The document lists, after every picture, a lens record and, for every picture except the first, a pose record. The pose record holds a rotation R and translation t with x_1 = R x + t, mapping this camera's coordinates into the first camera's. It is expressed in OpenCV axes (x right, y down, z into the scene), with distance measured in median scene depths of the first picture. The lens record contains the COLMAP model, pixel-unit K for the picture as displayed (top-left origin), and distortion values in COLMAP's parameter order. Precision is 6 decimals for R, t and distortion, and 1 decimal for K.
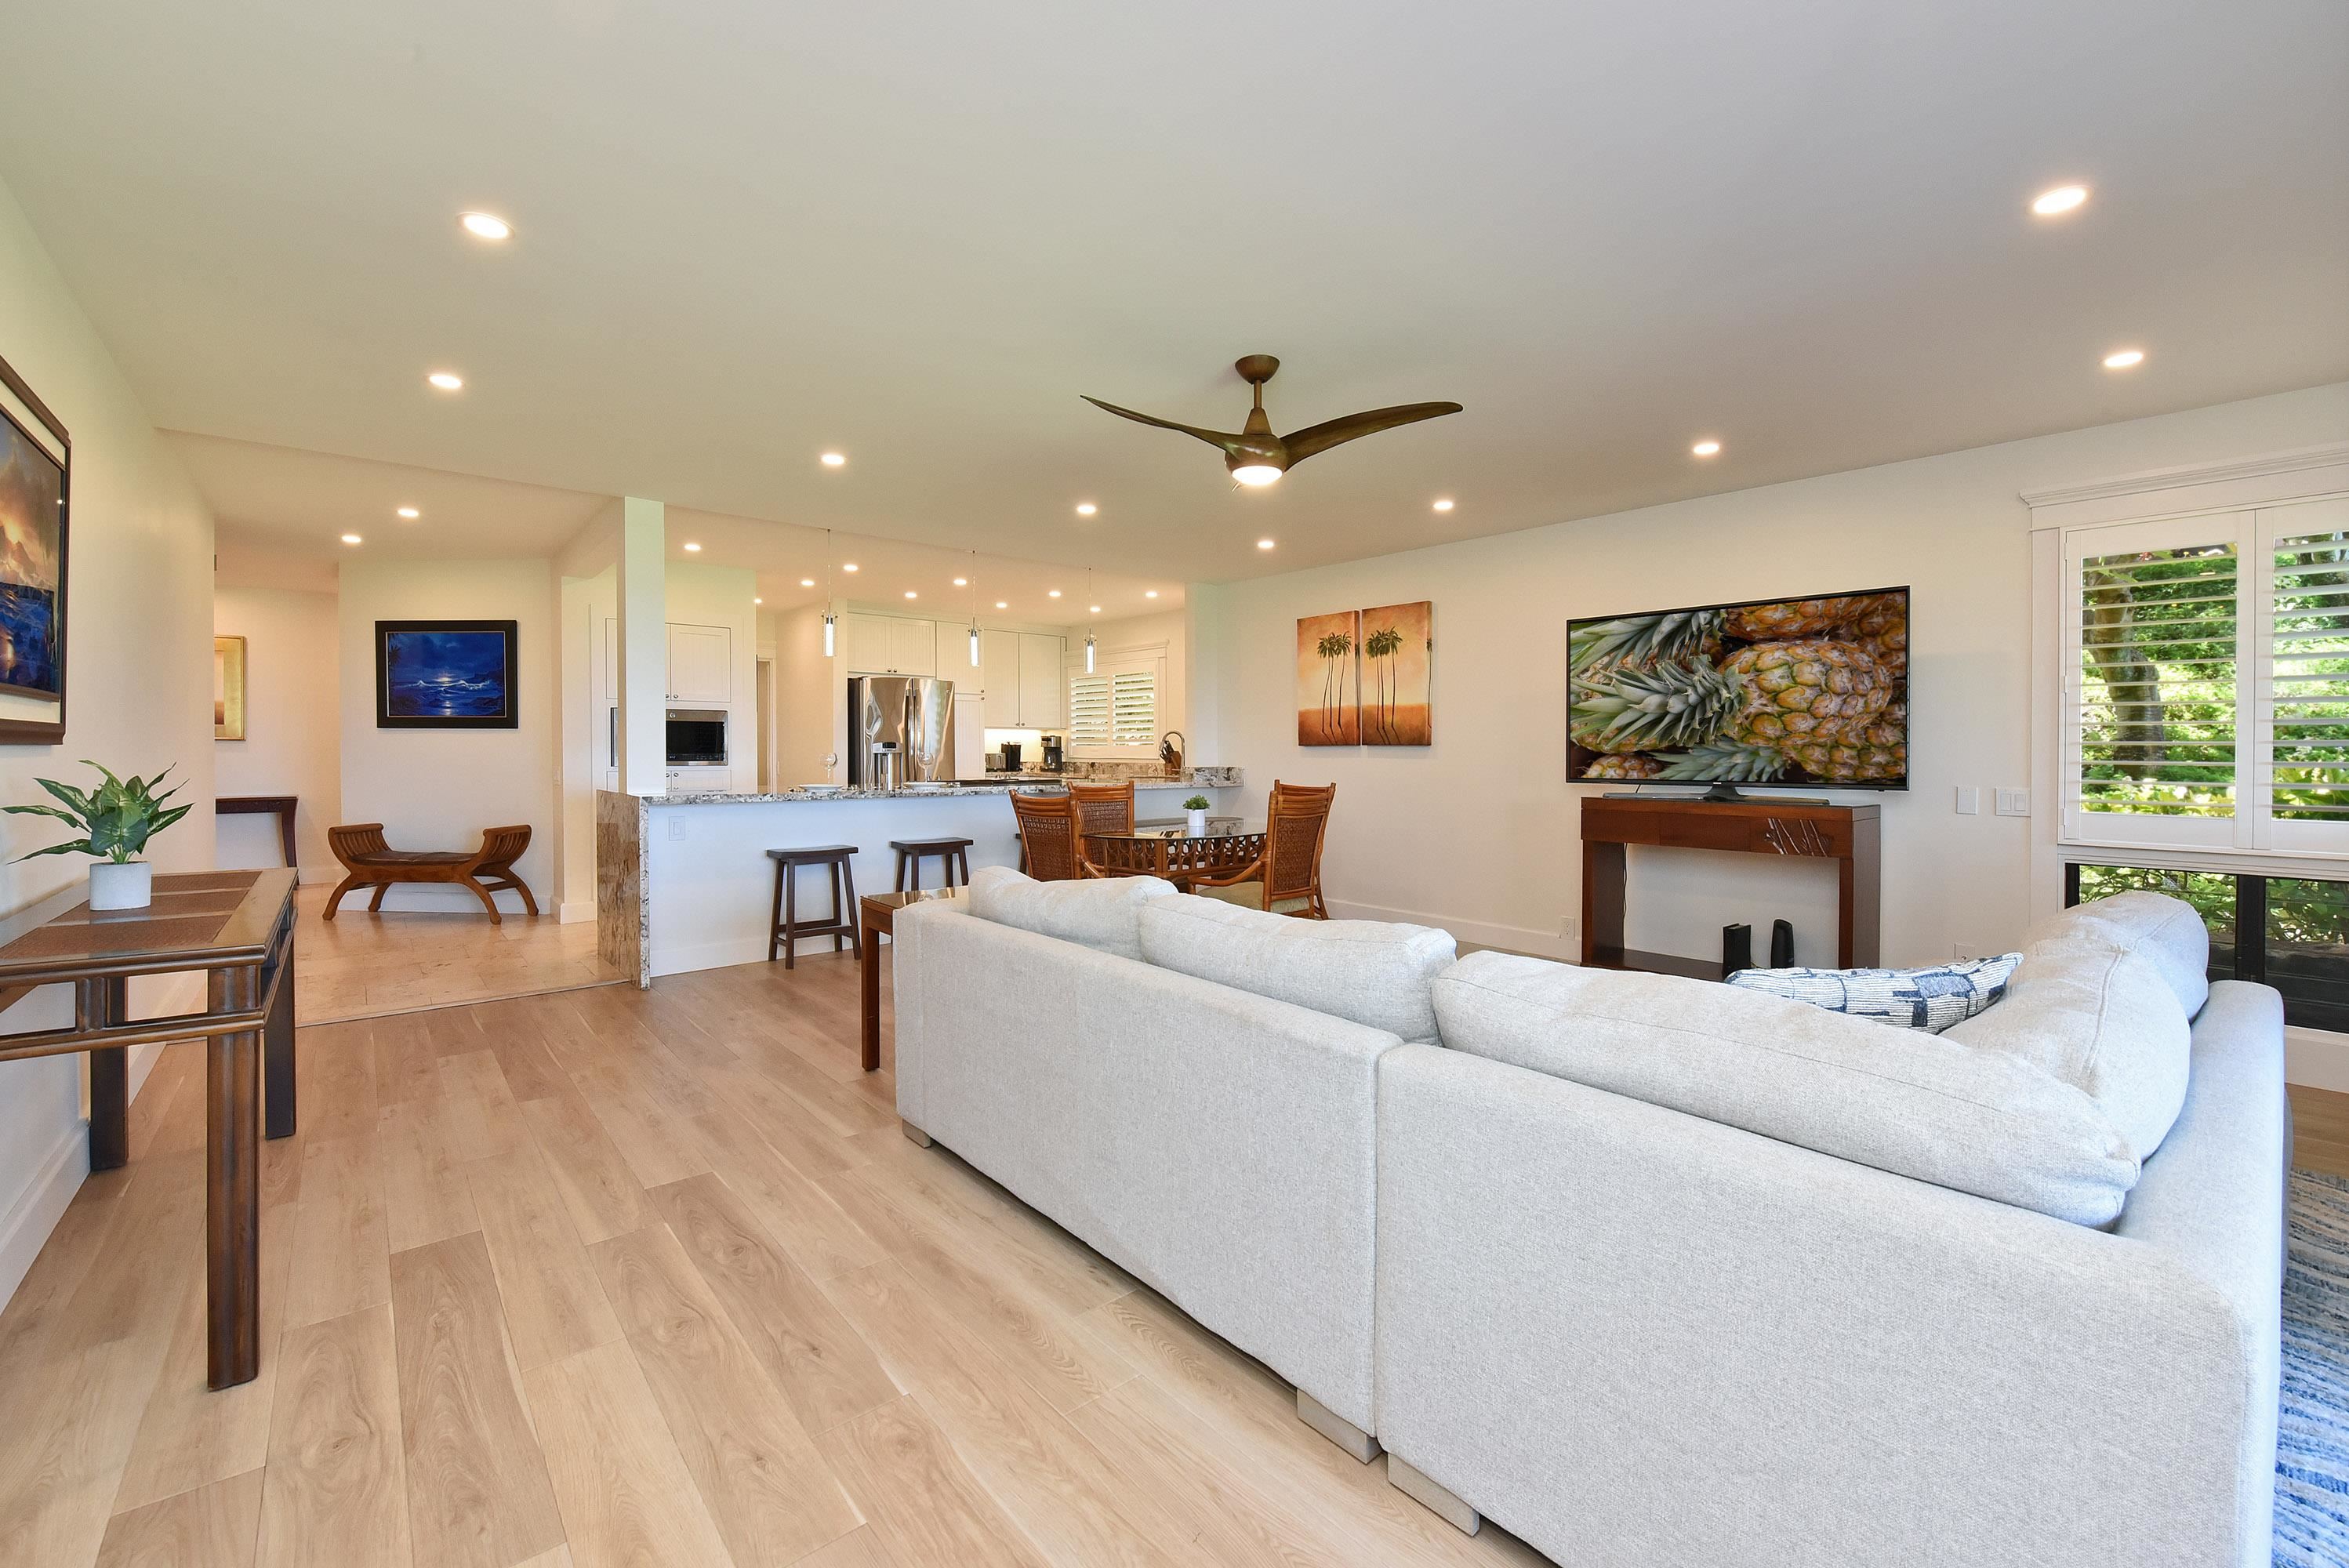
lens RADIAL K [[1030.4, 0, 1169.5], [0, 1030.4, 755.4], [0, 0, 1]] dist [-0.004502, 0.000481]
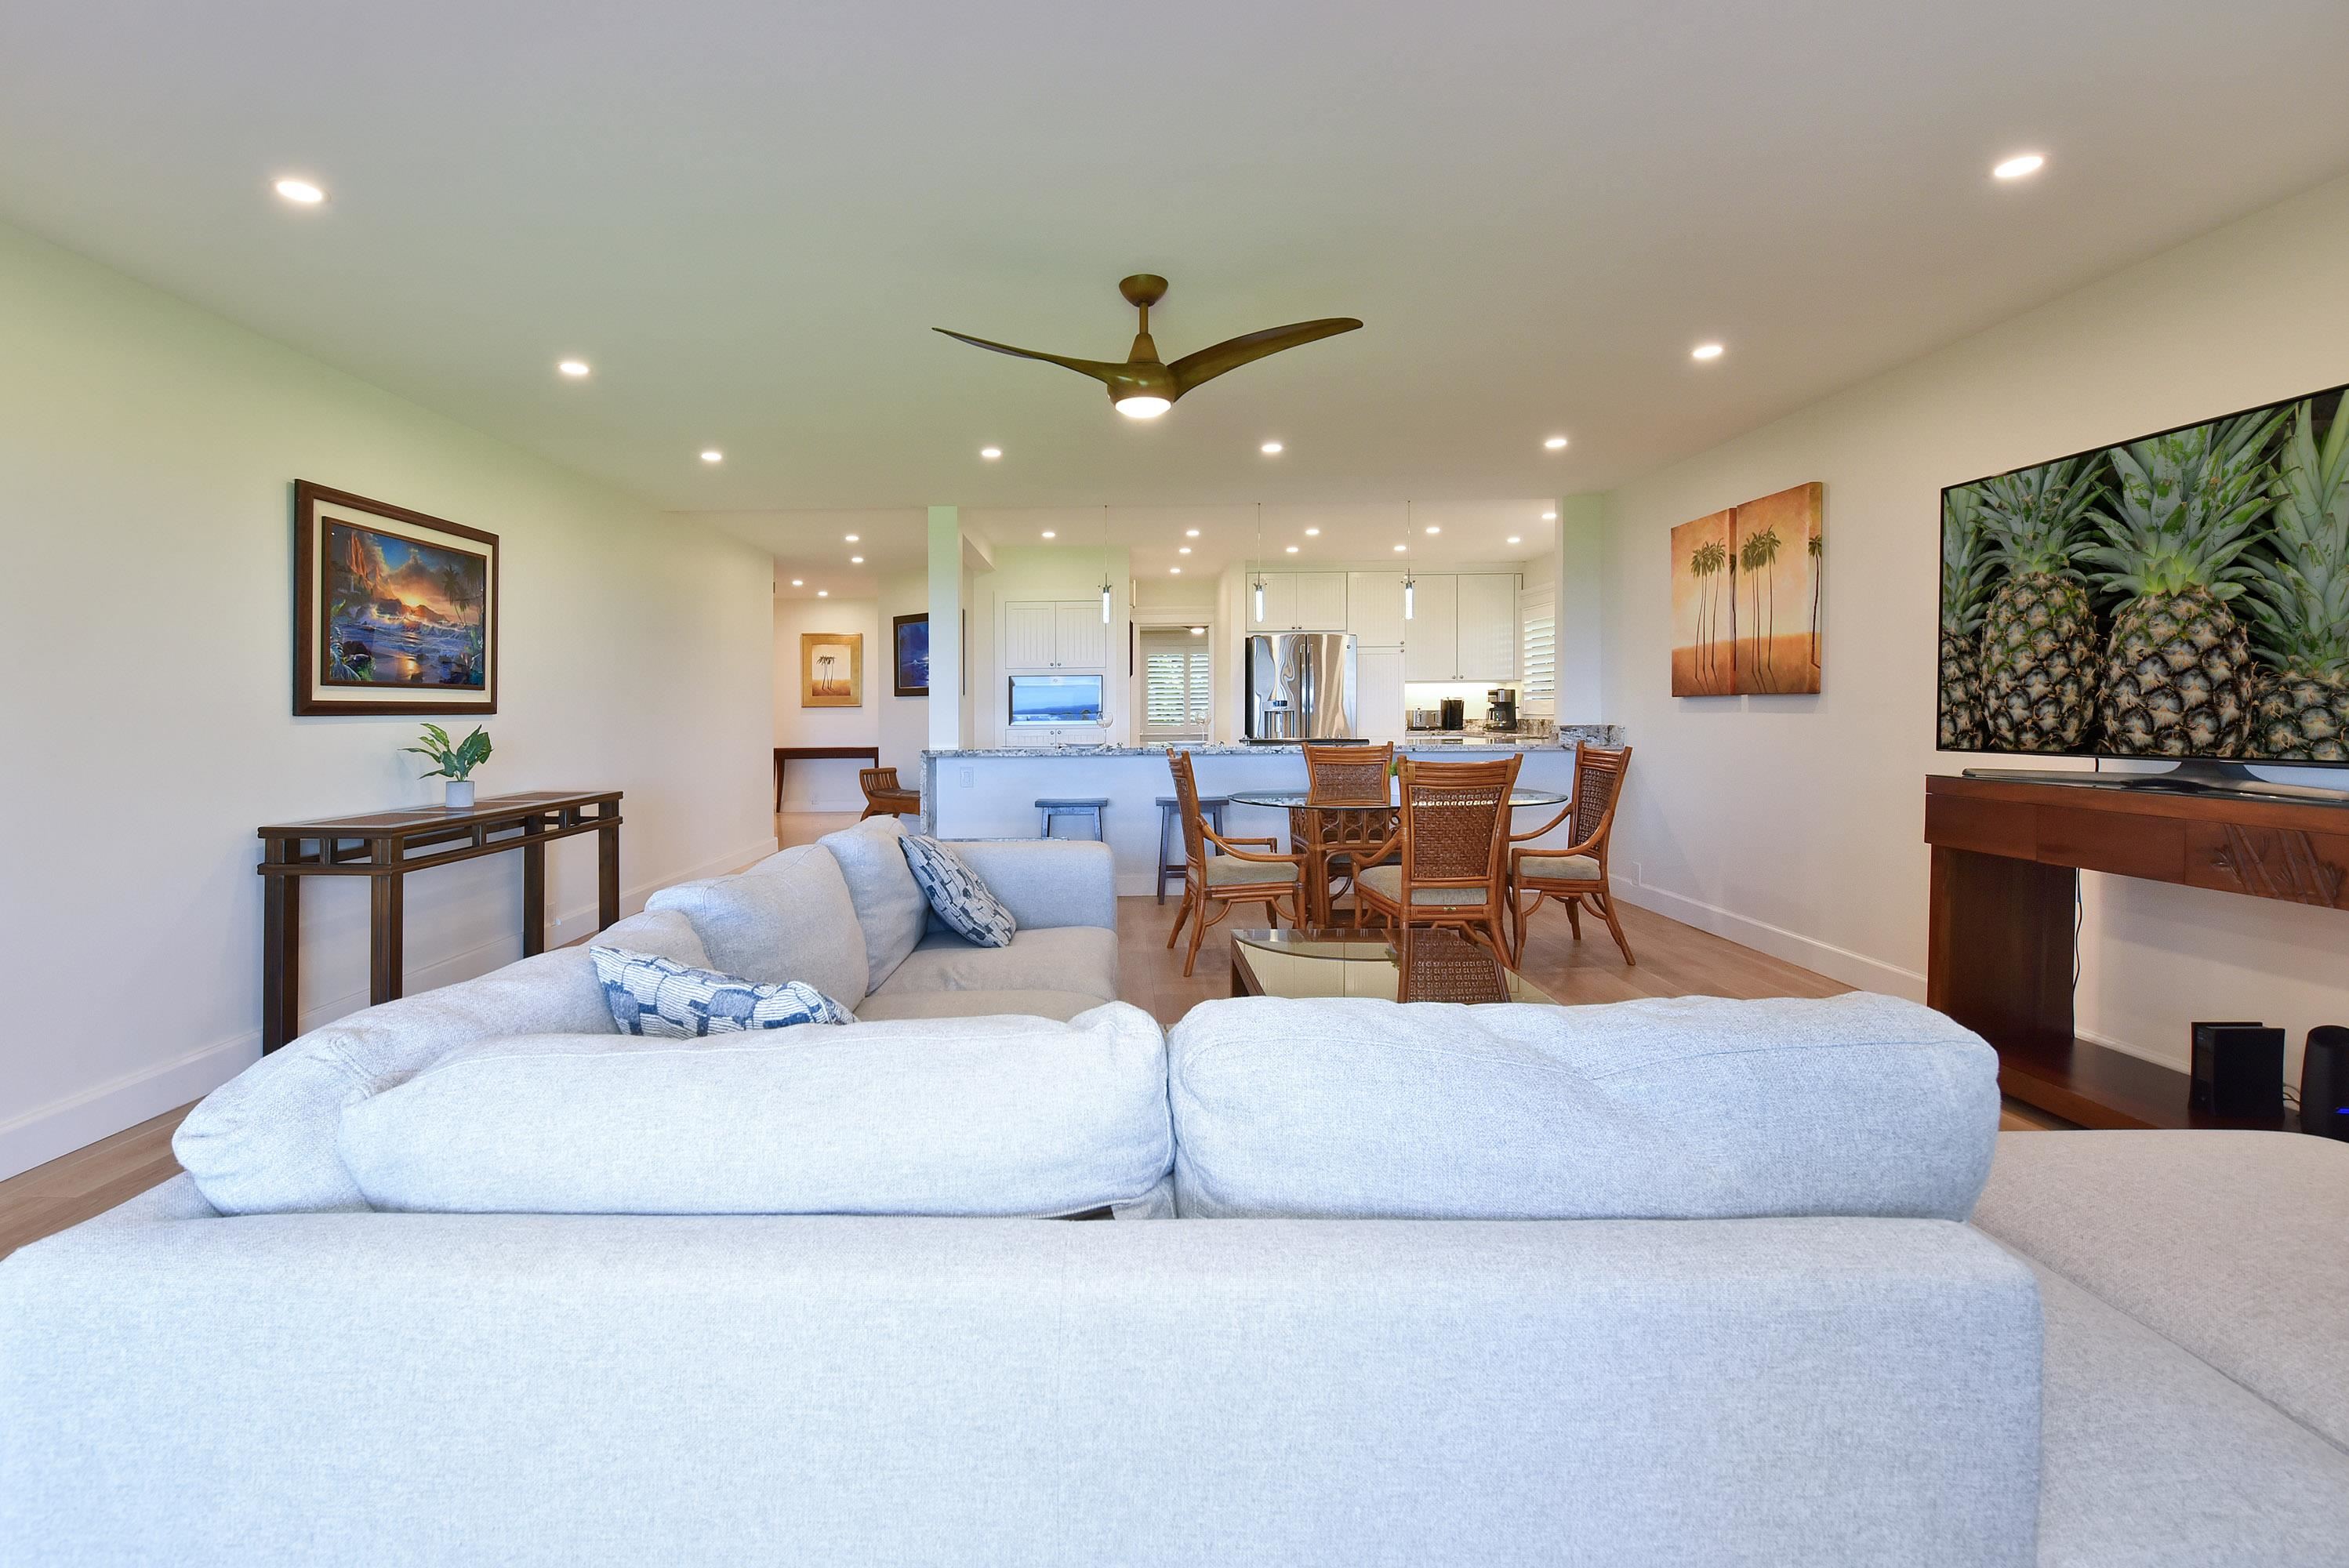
lens RADIAL K [[1030.4, 0, 1033.7], [0, 1030.4, 722.6], [0, 0, 1]] dist [-0.004502, 0.000481]
pose [[0.727523, -0.002259, -0.686079, 0.316888], [0.009187, 0.999937, 0.006449, 0.000110], [0.686022, -0.010995, 0.727498, 0.141620]]
